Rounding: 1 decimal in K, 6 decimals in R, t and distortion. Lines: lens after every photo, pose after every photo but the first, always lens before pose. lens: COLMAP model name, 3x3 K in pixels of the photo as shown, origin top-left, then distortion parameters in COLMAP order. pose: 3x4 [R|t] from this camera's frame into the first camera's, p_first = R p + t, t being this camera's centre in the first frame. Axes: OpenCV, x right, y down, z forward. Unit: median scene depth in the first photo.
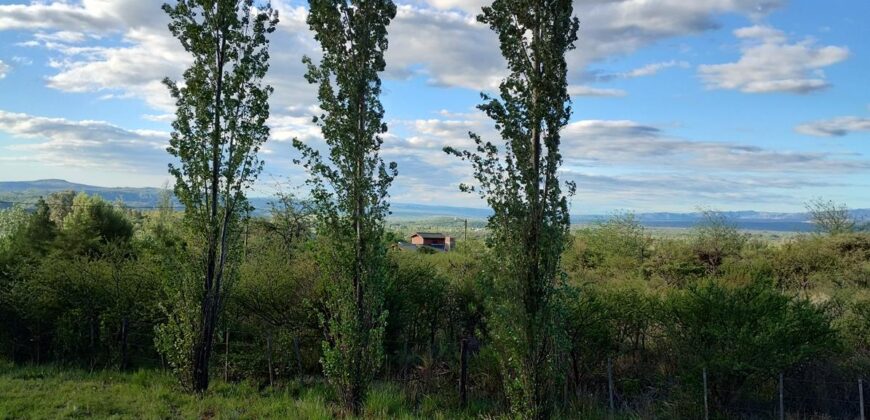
lens RADIAL K [[722.9, 0, 432.1], [0, 722.9, 202.6], [0, 0, 1]] dist [0.022116, -0.014864]
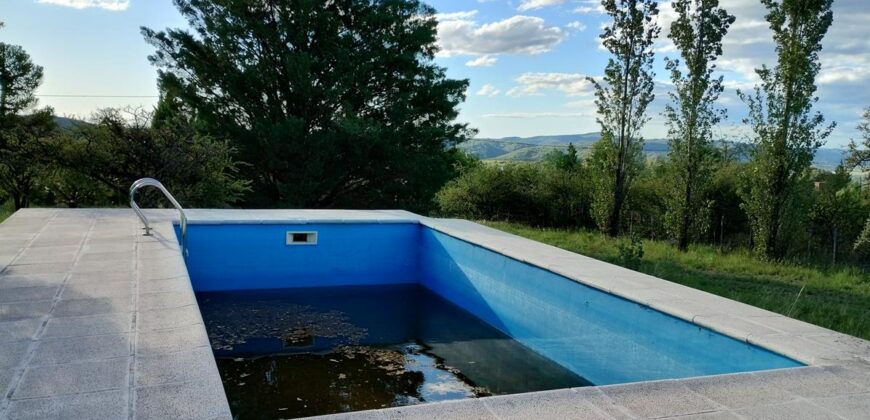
lens RADIAL K [[722.9, 0, 435.9], [0, 722.9, 209.0], [0, 0, 1]] dist [0.022116, -0.014864]
pose [[0.761409, 0.048518, -0.646453, 0.514746], [0.001162, 0.997092, 0.076203, 0.035708], [0.648270, -0.058773, 0.759139, -0.675848]]
